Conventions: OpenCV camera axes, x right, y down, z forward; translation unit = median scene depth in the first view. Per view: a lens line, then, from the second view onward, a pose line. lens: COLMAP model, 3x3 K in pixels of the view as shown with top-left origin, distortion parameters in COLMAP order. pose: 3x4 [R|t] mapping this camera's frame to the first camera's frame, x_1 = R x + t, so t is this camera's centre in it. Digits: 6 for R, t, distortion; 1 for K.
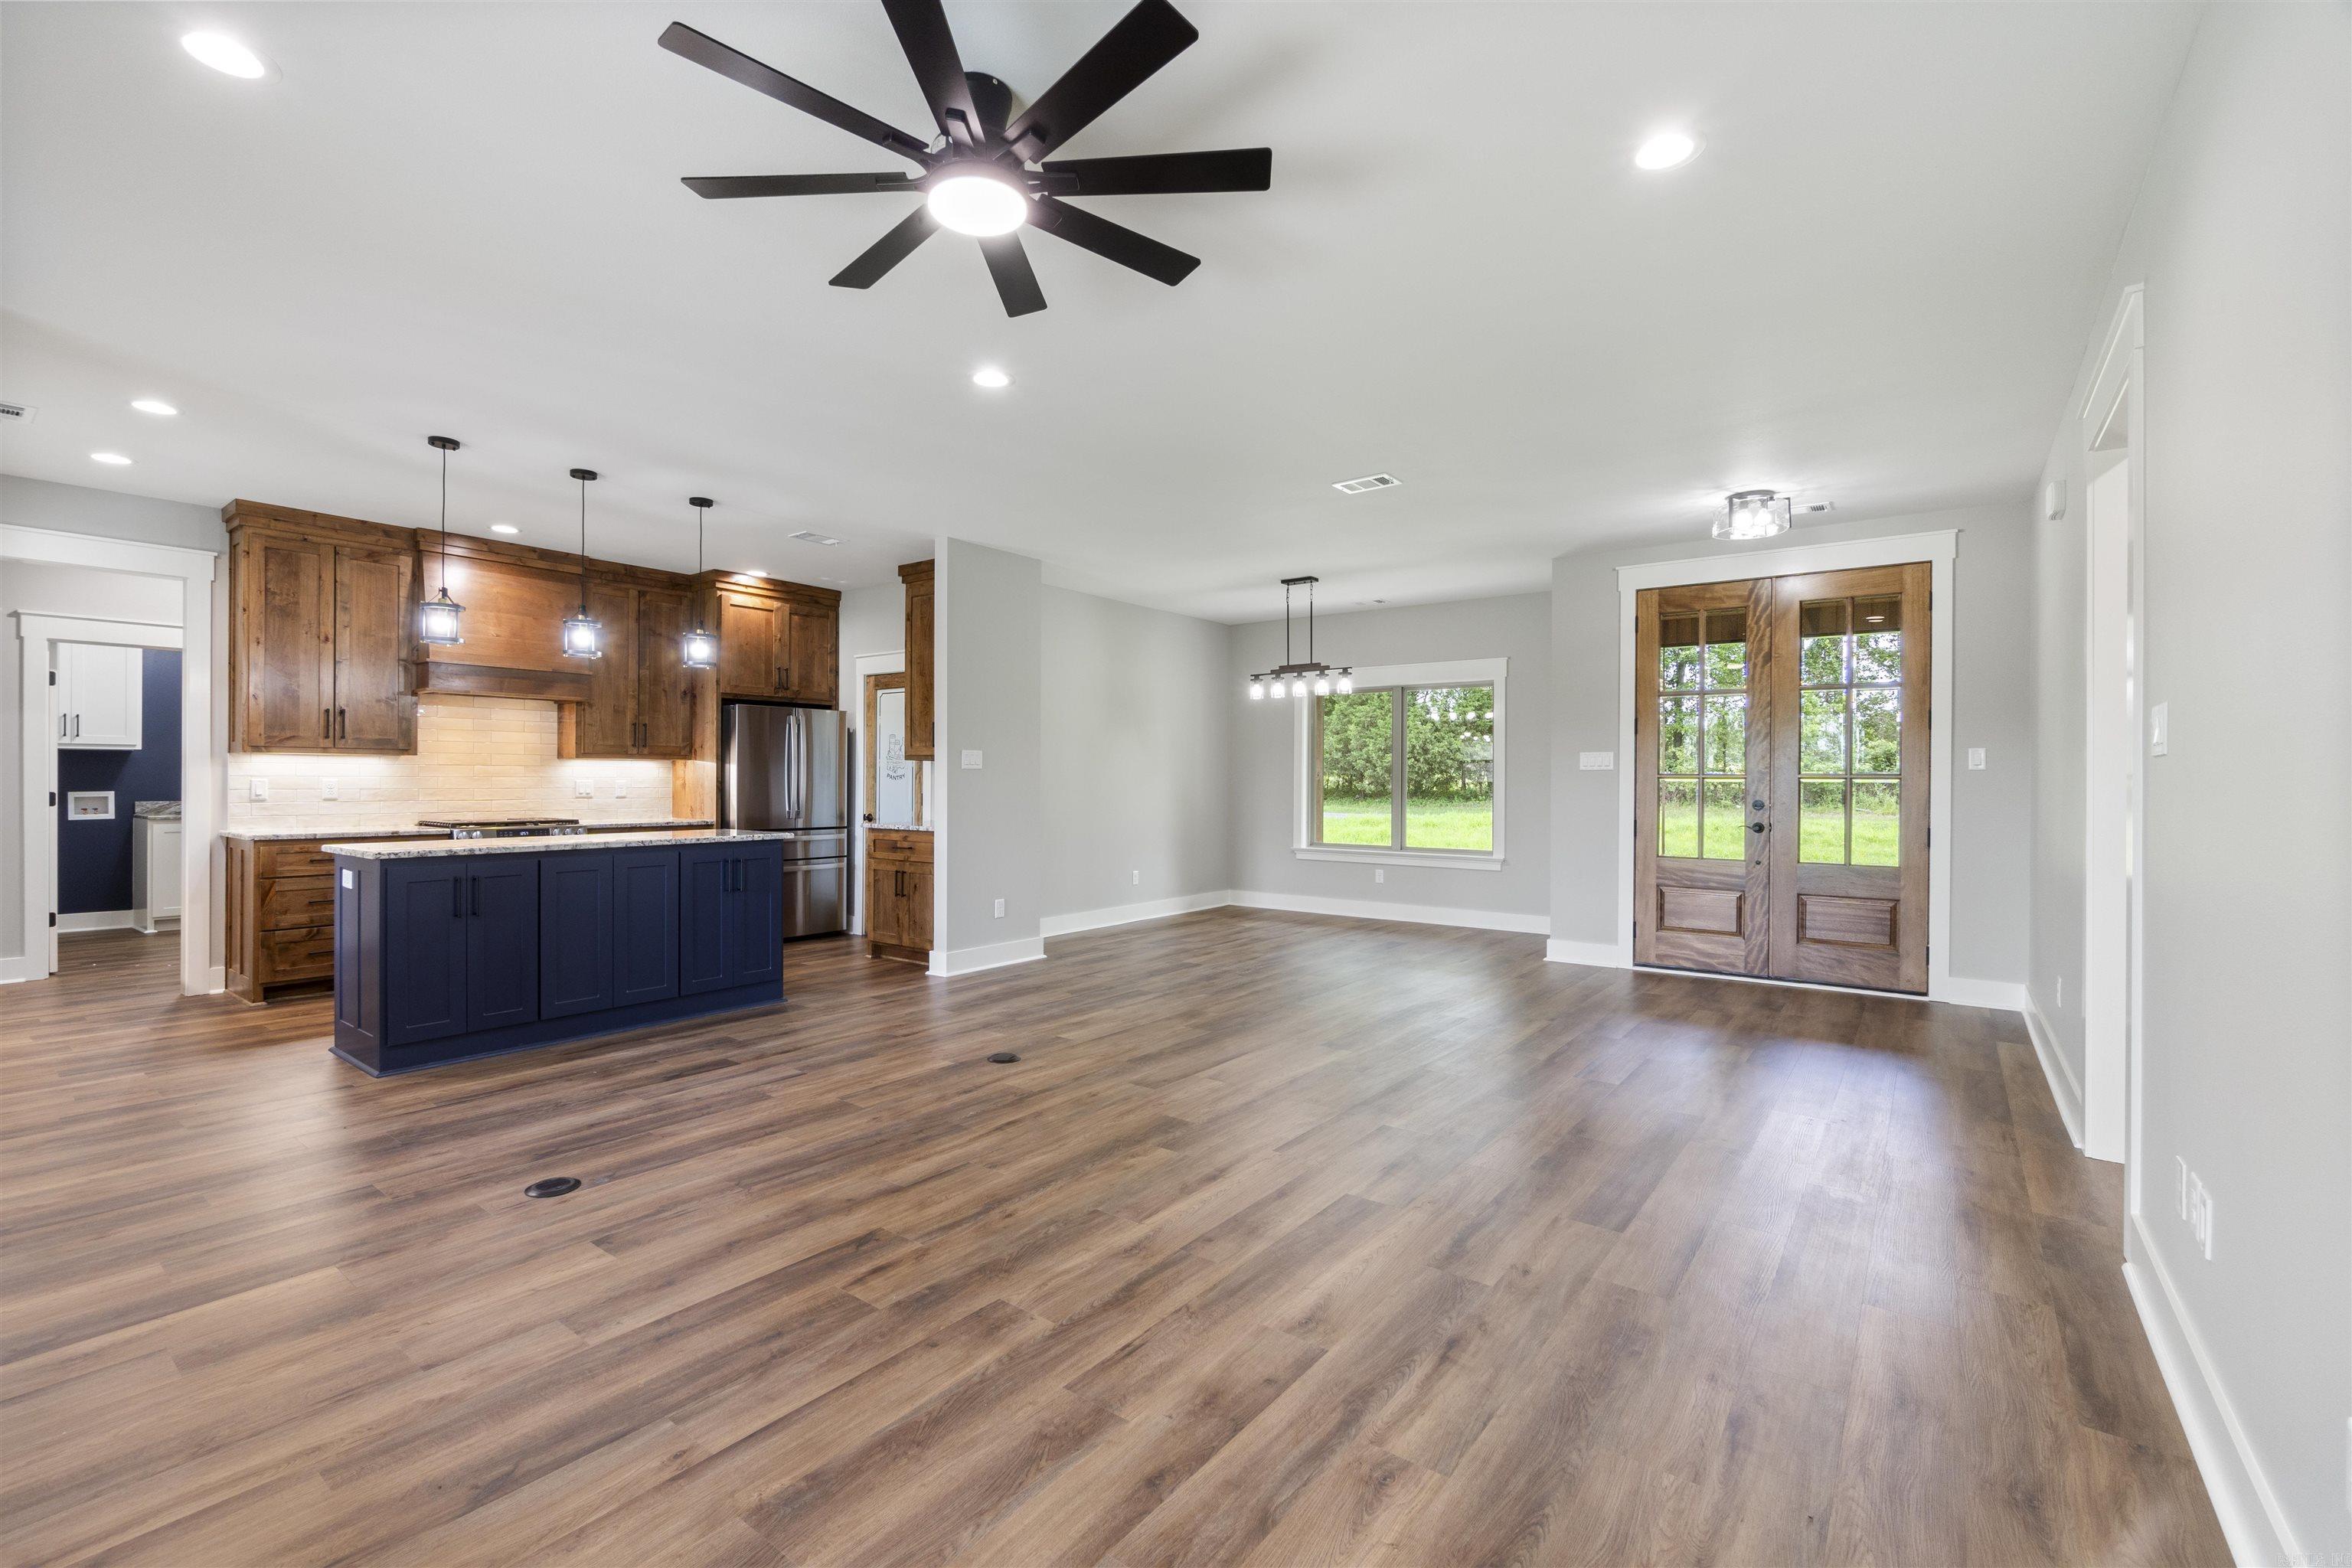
lens RADIAL K [[1019.2, 0, 1163.2], [0, 1019.2, 777.7], [0, 0, 1]] dist [-0.008124, 0.002351]
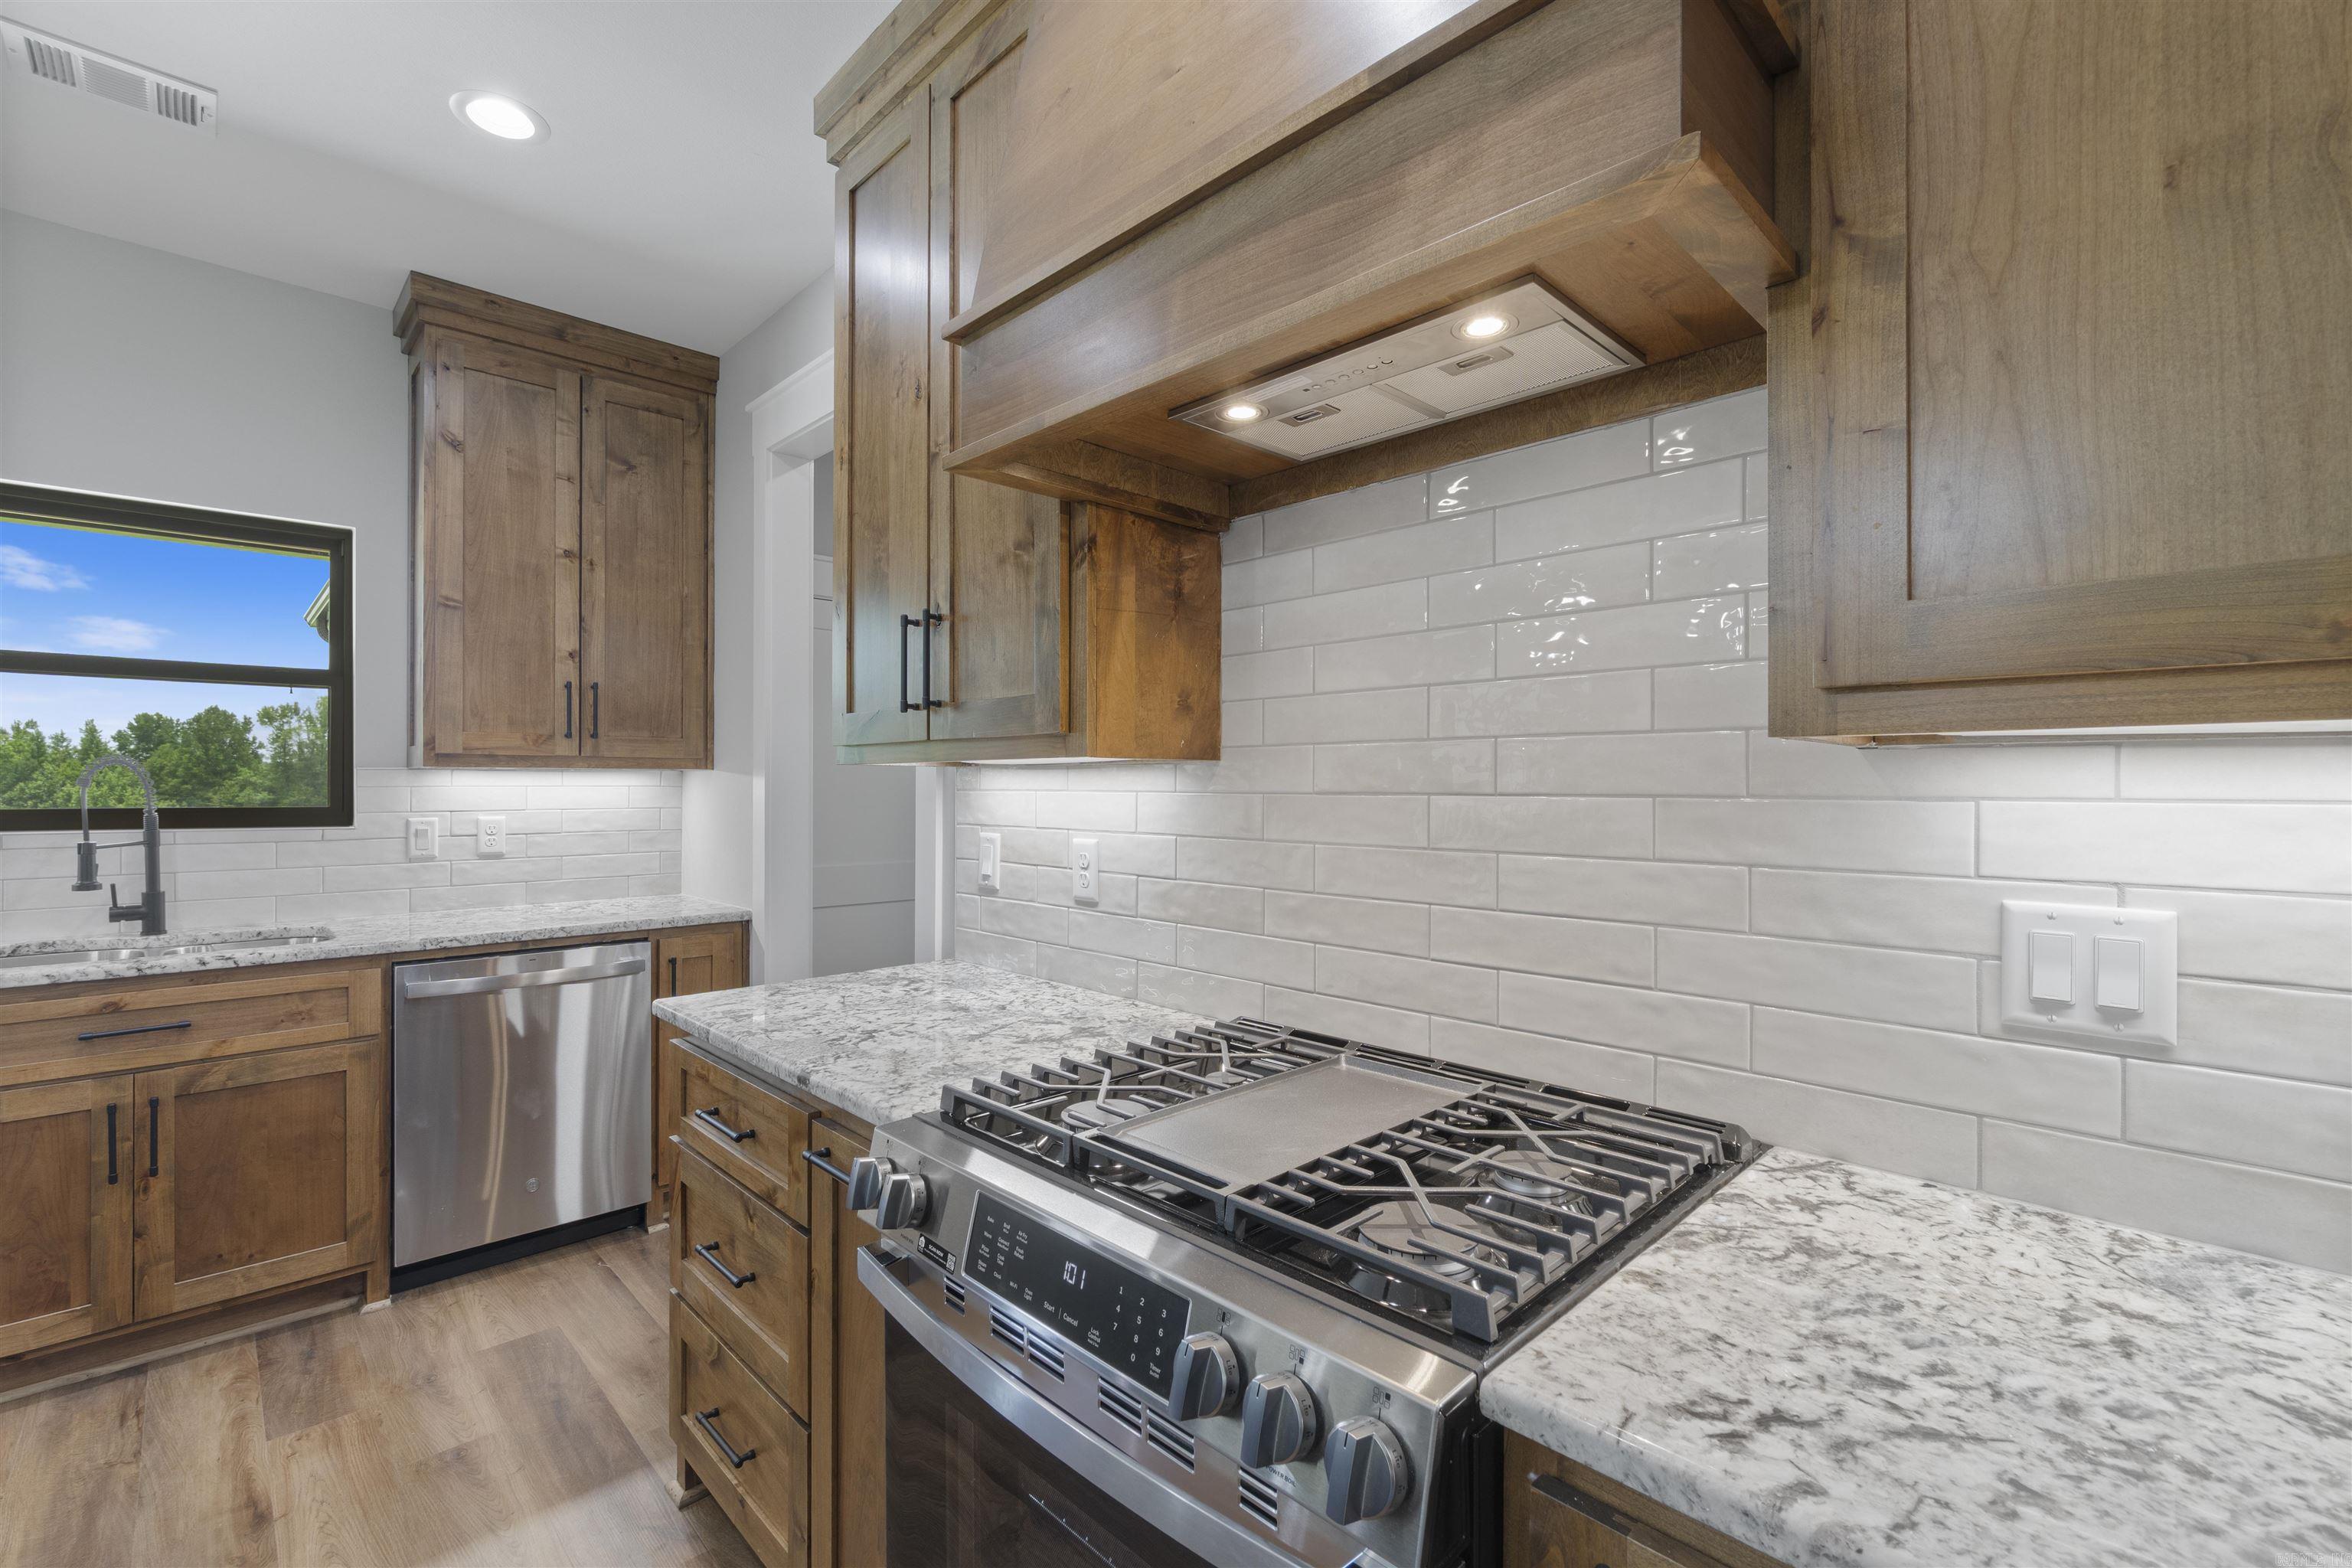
lens RADIAL K [[1019.2, 0, 1171.3], [0, 1019.2, 781.8], [0, 0, 1]] dist [-0.008124, 0.002351]
pose [[-0.150200, -0.005580, -0.988640, -0.528080], [0.001124, 0.999982, -0.005815, -0.015484], [0.988655, -0.001984, -0.150191, 1.123534]]
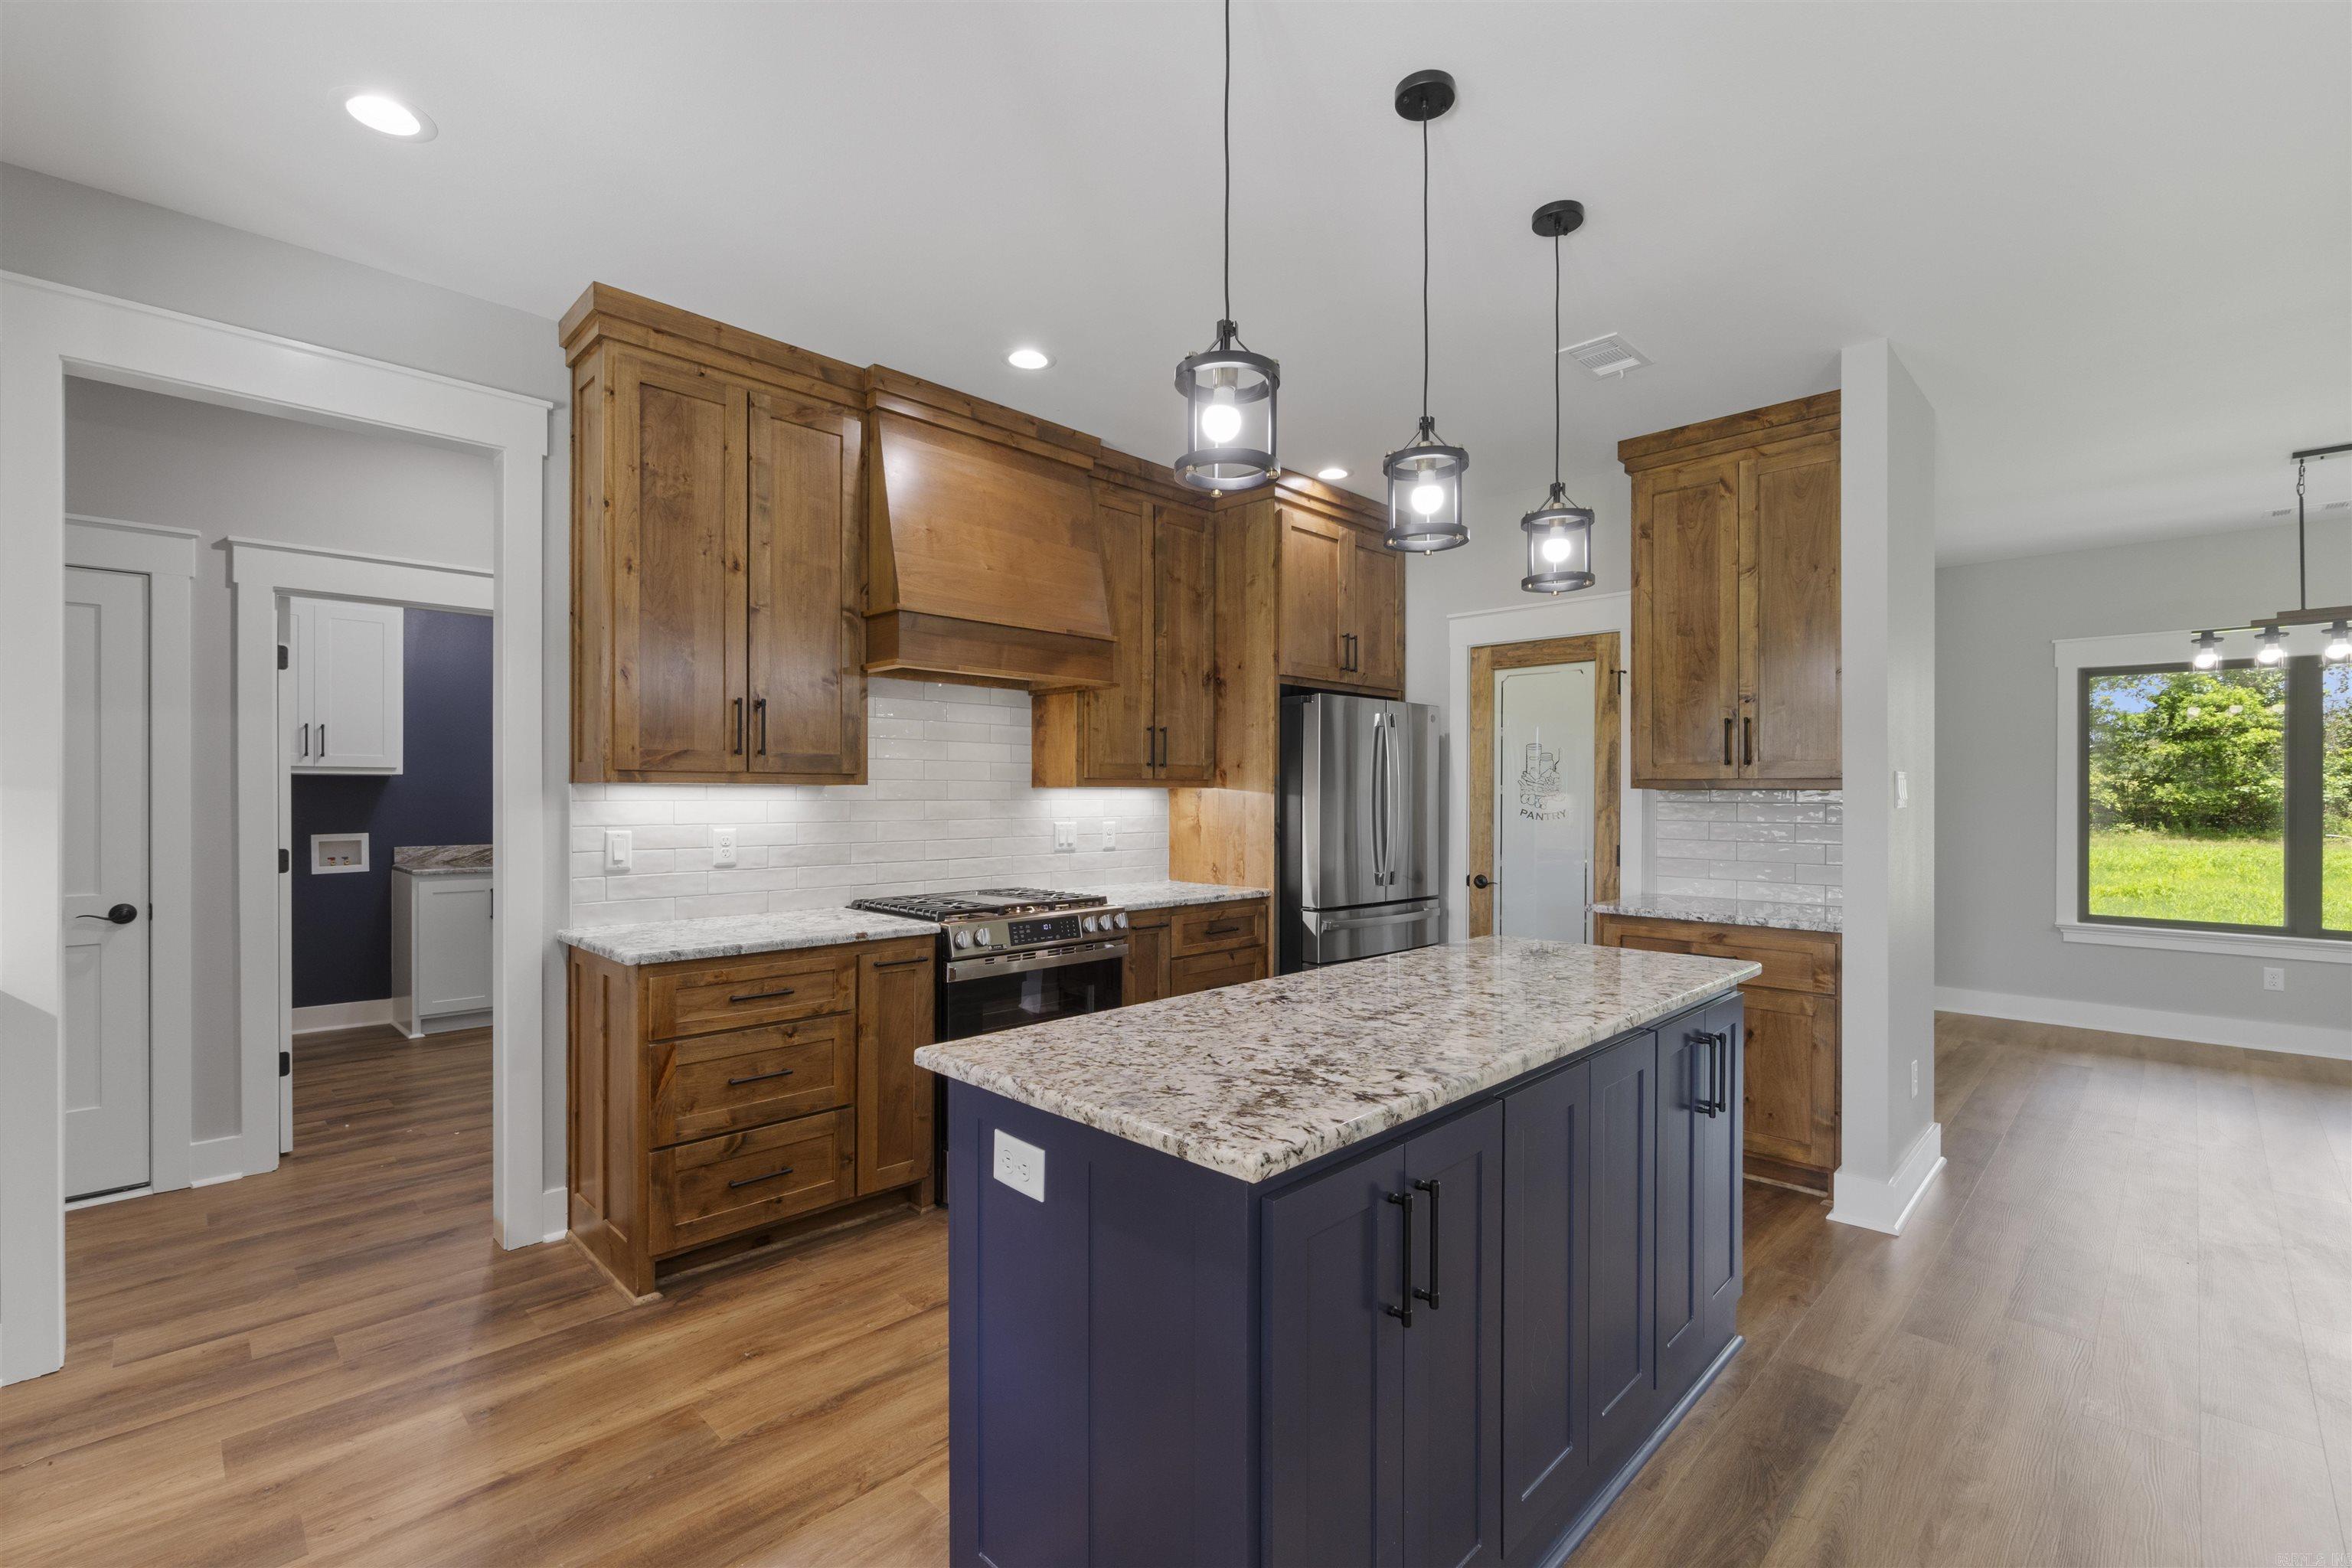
lens RADIAL K [[1019.2, 0, 1170.2], [0, 1019.2, 794.9], [0, 0, 1]] dist [-0.008124, 0.002351]
pose [[0.991779, -0.002435, -0.127937, -0.533285], [0.002574, 0.999996, 0.000918, -0.017673], [0.127934, -0.001240, 0.991782, 0.504084]]
